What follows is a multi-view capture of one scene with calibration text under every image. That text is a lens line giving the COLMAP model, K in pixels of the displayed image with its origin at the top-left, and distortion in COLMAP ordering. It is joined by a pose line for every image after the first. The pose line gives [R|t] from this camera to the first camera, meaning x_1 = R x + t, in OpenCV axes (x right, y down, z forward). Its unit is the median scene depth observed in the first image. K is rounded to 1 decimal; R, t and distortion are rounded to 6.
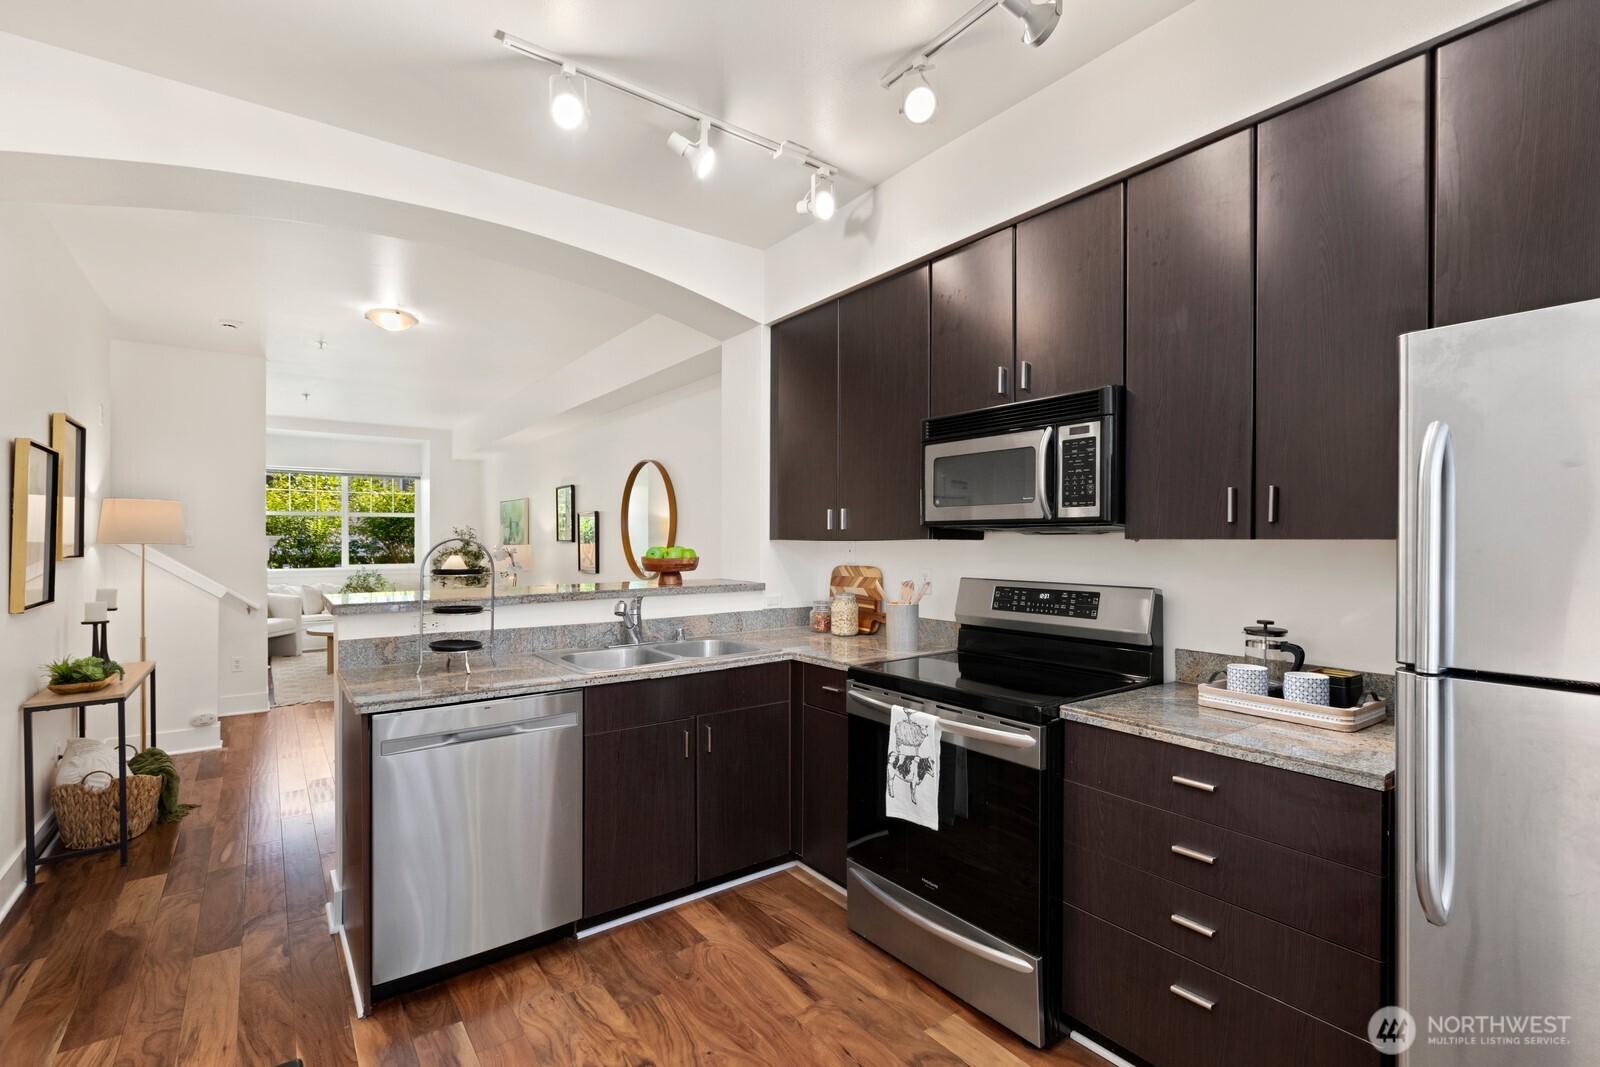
lens RADIAL K [[717.7, 0, 796.6], [0, 717.7, 537.4], [0, 0, 1]] dist [0.006361, -0.001211]
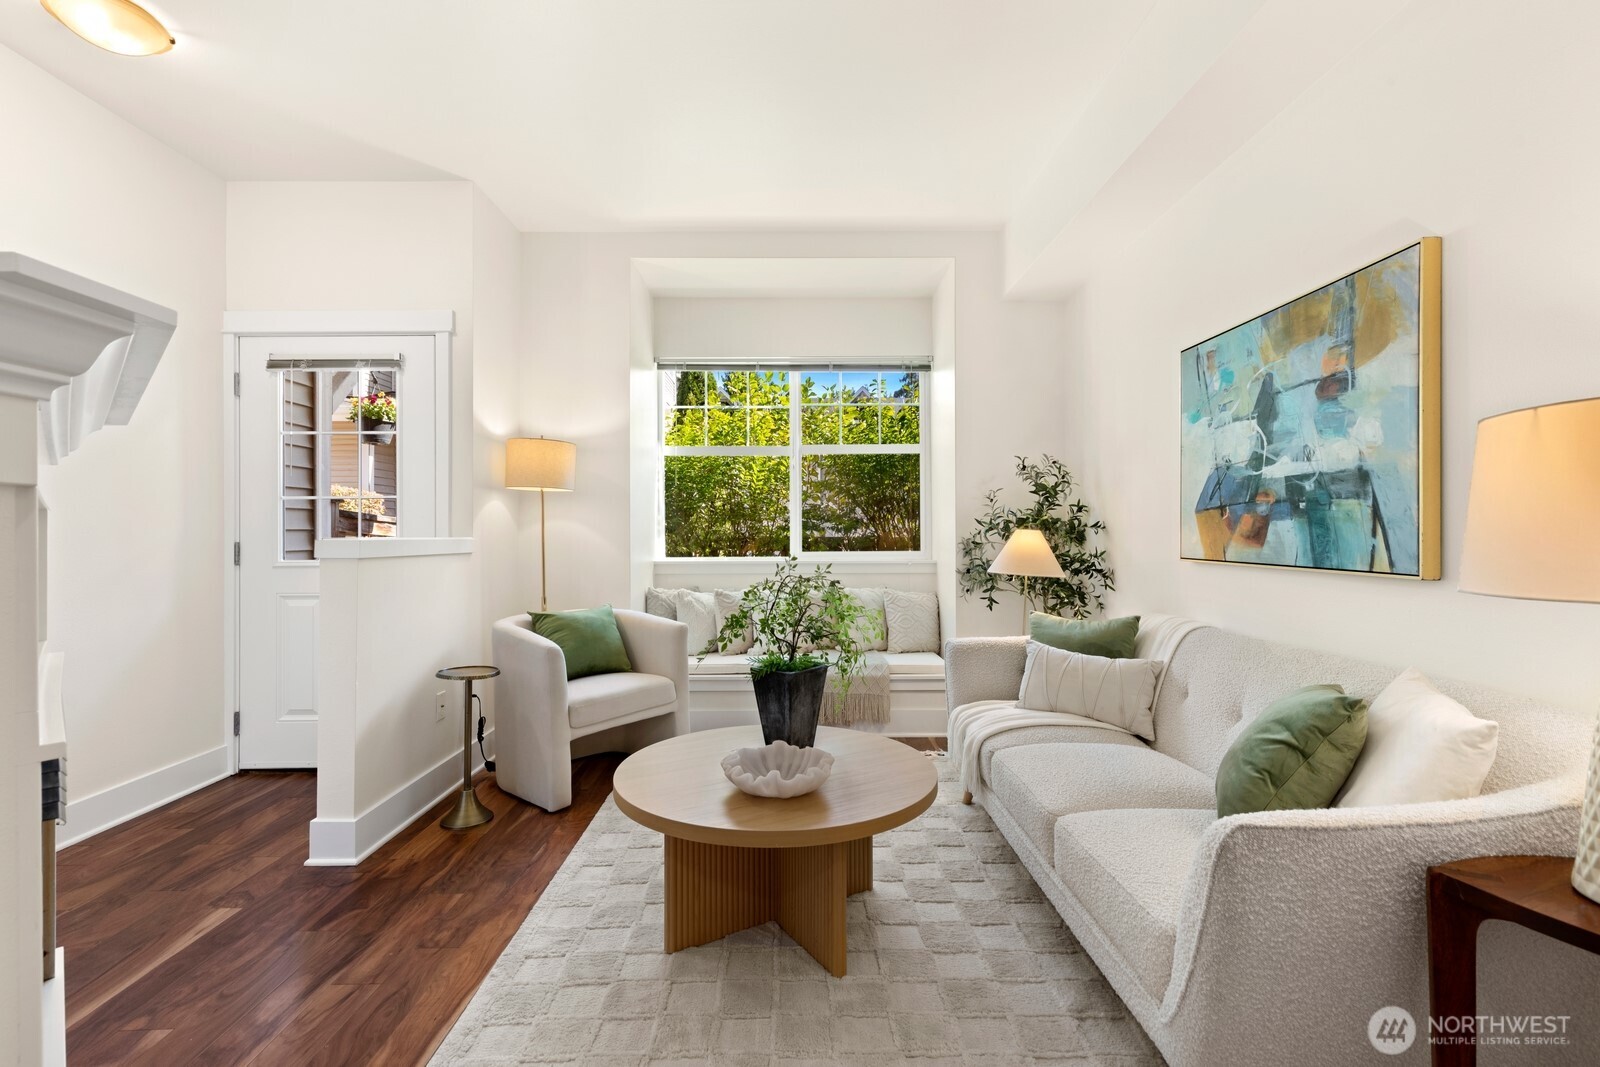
lens RADIAL K [[717.7, 0, 805.9], [0, 717.7, 524.3], [0, 0, 1]] dist [0.006361, -0.001211]
pose [[0.813994, -0.011084, -0.580768, -0.741220], [0.006196, 0.999927, -0.010400, 0.053693], [0.580841, 0.004867, 0.814003, 1.332315]]
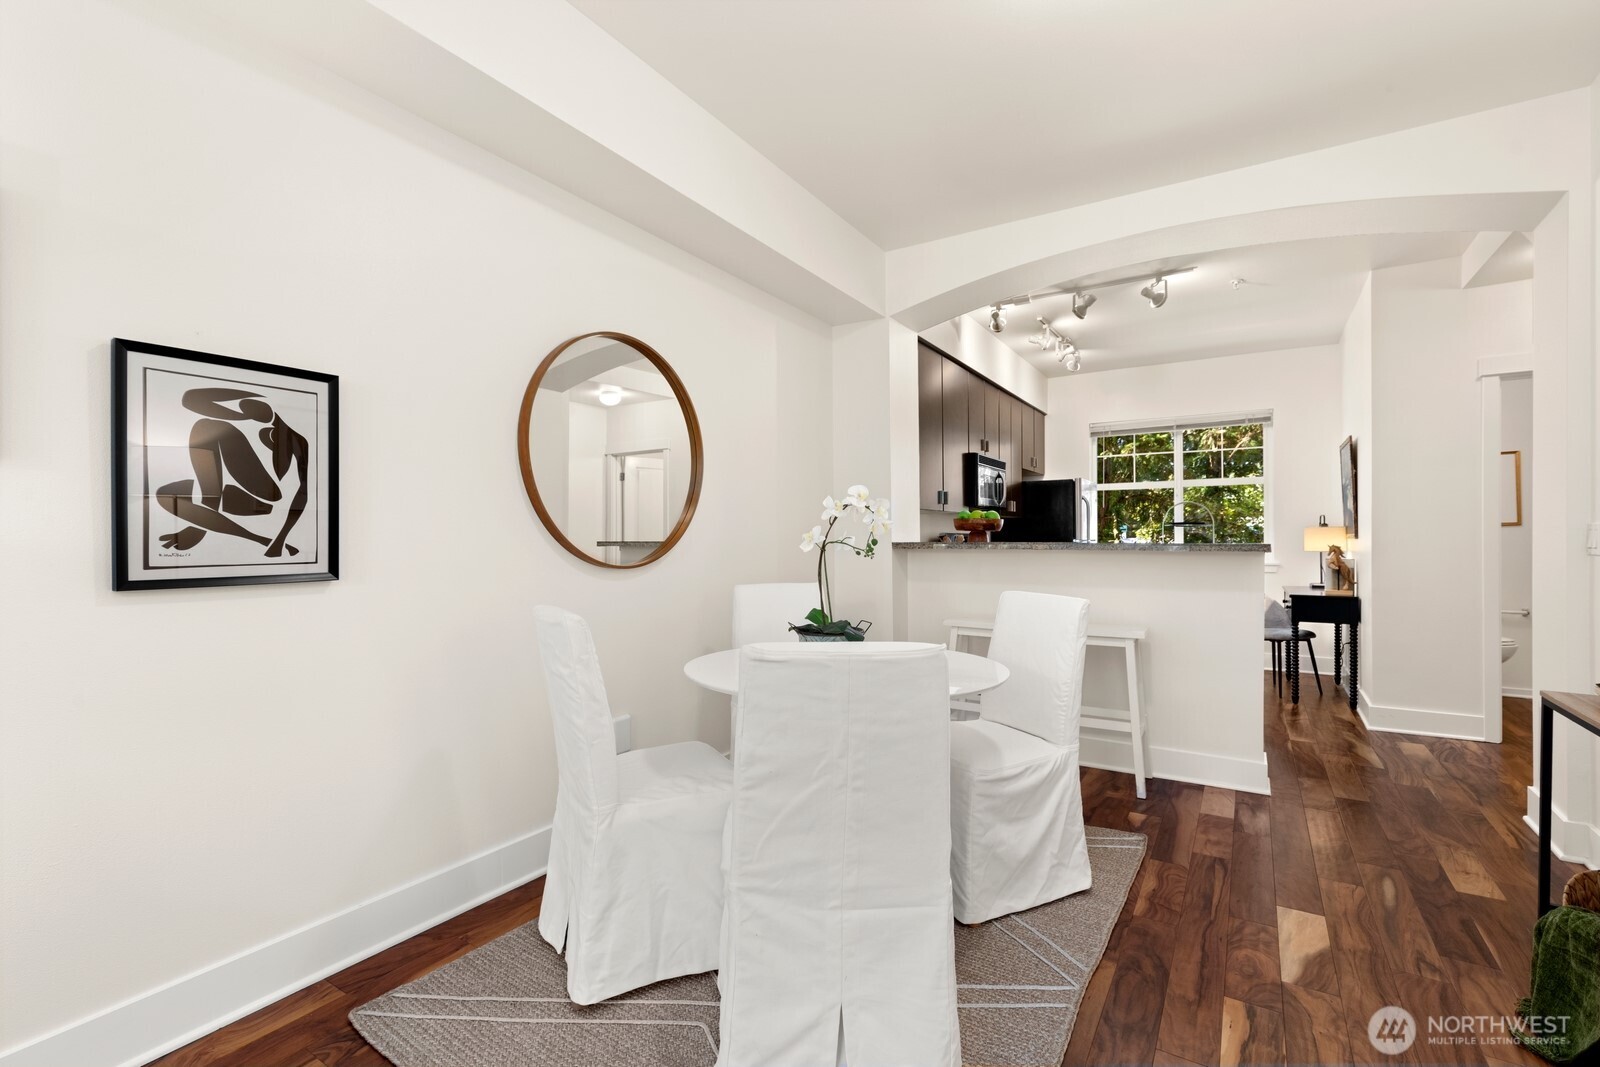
lens RADIAL K [[717.7, 0, 799.7], [0, 717.7, 539.3], [0, 0, 1]] dist [0.006361, -0.001211]
pose [[-0.362940, -0.000101, 0.931813, -0.919730], [-0.000650, 1.000000, -0.000144, 0.046274], [-0.931812, -0.000658, -0.362940, 1.340036]]
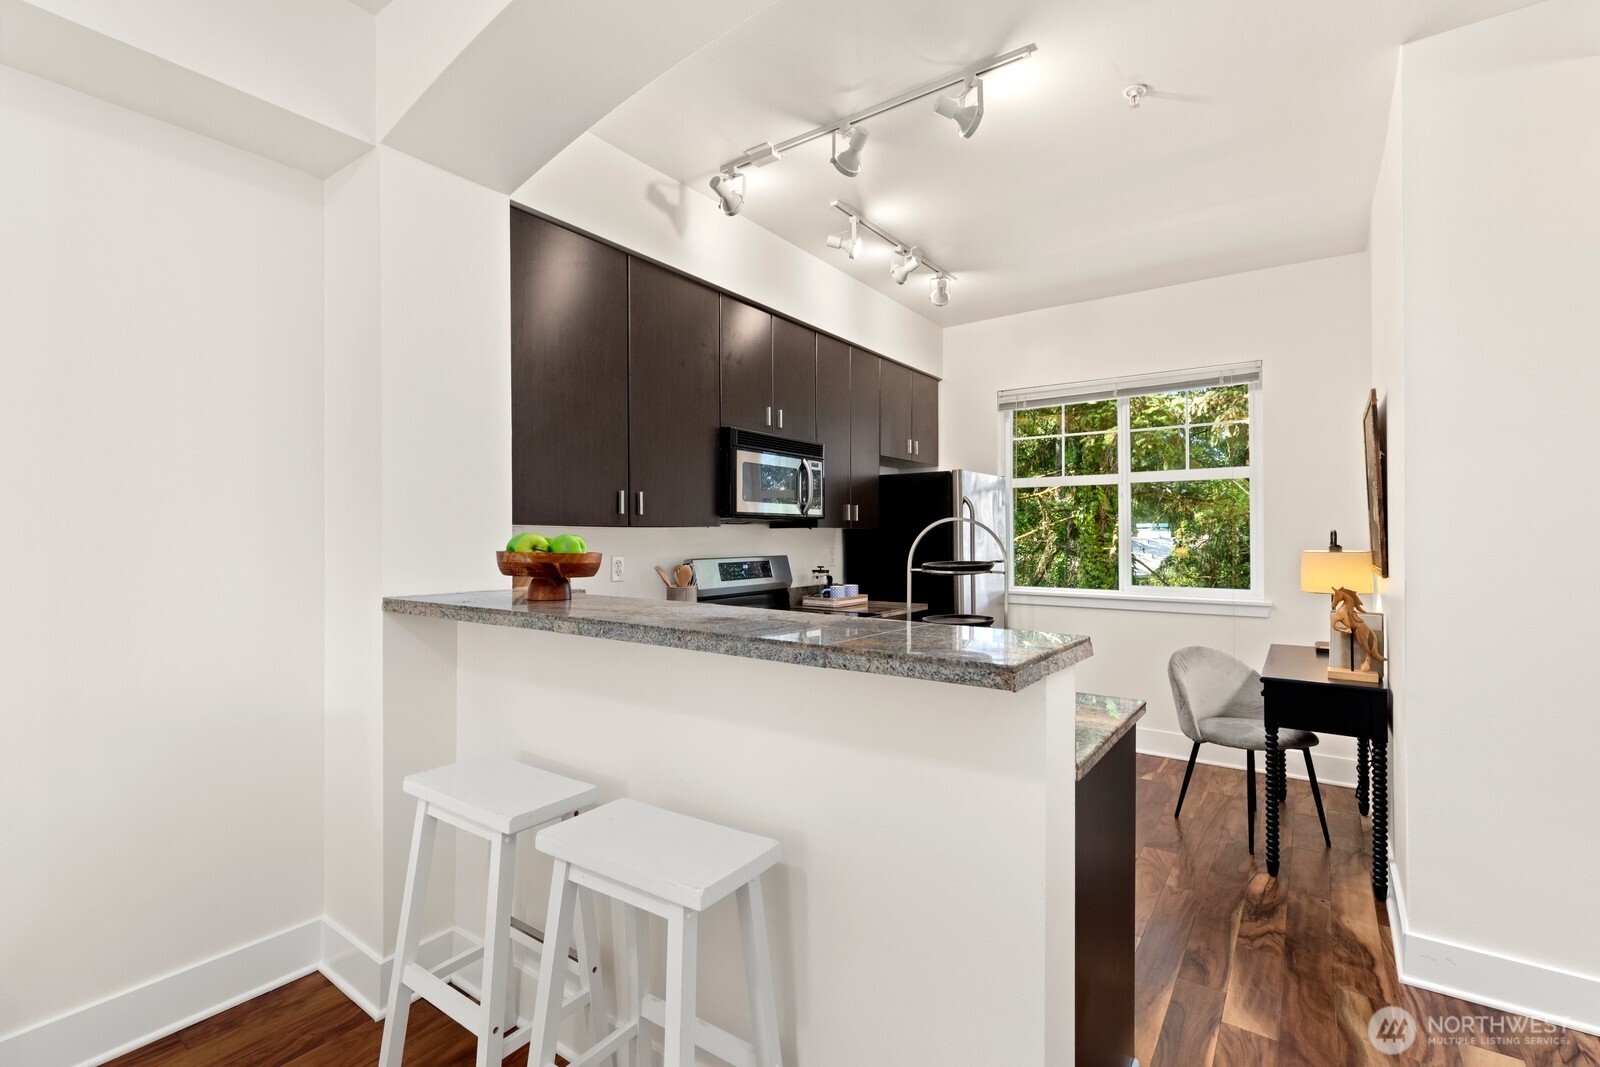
lens RADIAL K [[717.7, 0, 794.5], [0, 717.7, 526.3], [0, 0, 1]] dist [0.006361, -0.001211]
pose [[-0.297822, 0.007440, 0.954592, -0.617501], [-0.004879, 0.999945, -0.009316, 0.007693], [-0.954609, -0.007432, -0.297769, 0.774976]]
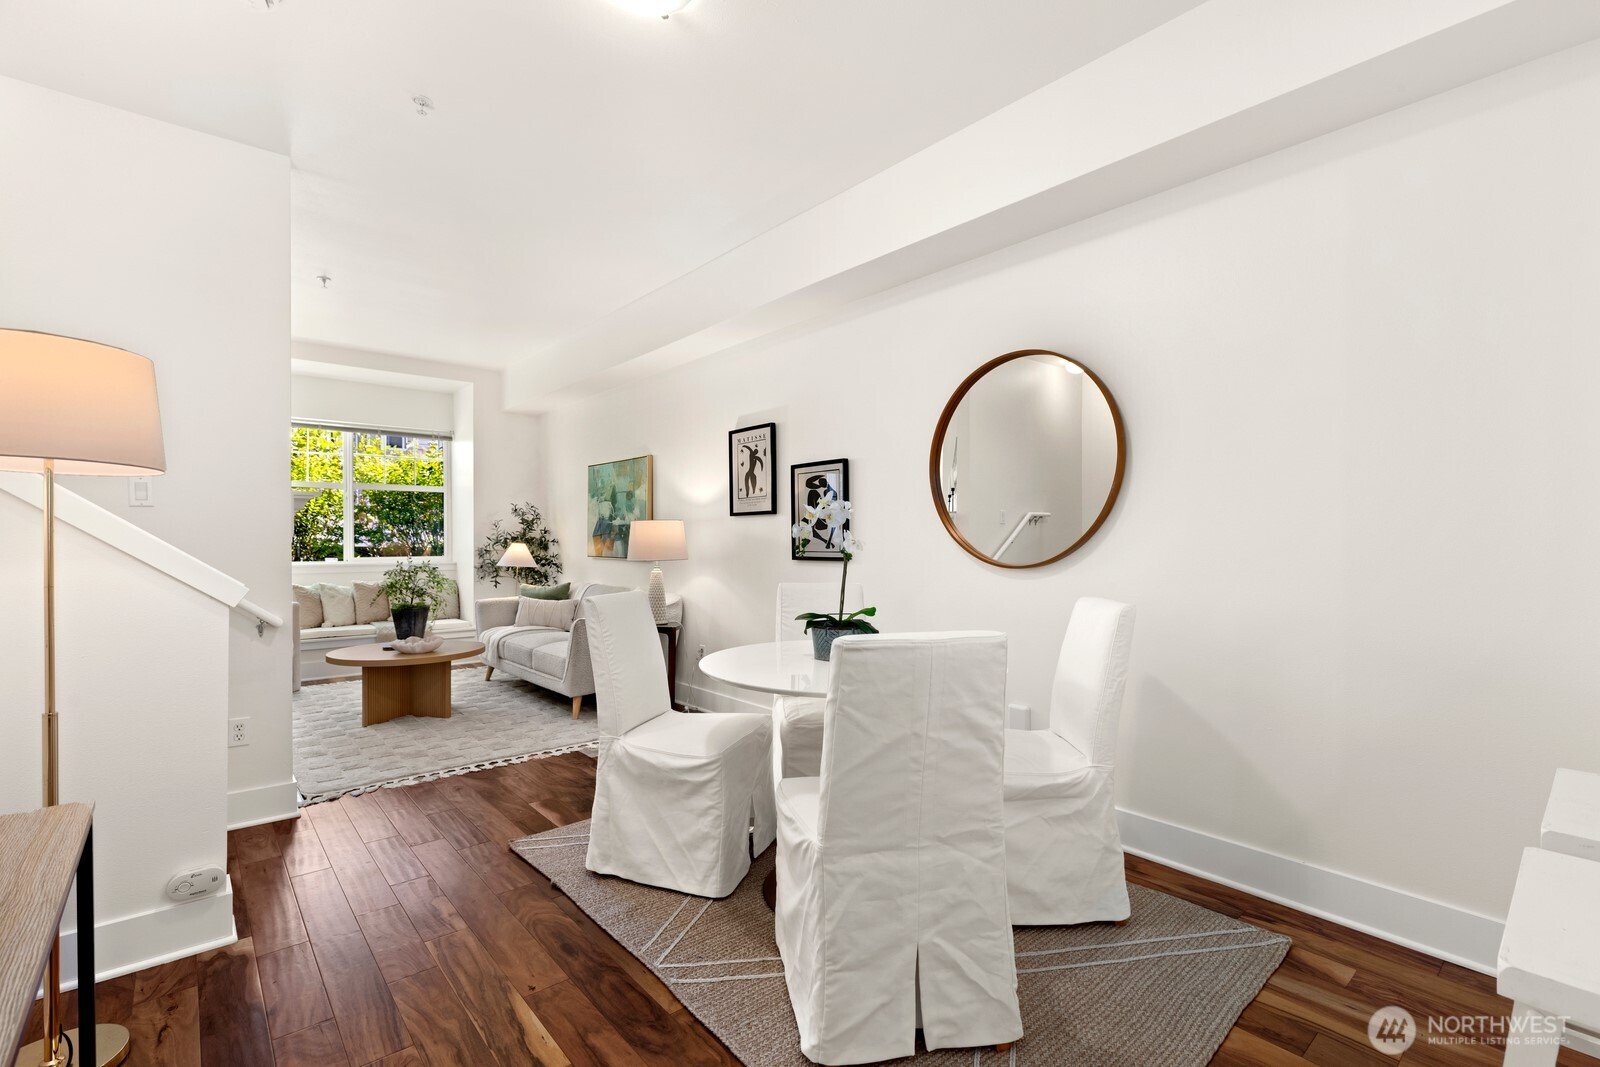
lens RADIAL K [[717.7, 0, 796.1], [0, 717.7, 549.1], [0, 0, 1]] dist [0.006361, -0.001211]
pose [[0.997627, -0.002126, 0.068824, -0.523888], [0.001089, 0.999885, 0.015098, 0.043284], [-0.068848, -0.014987, 0.997515, 0.576805]]
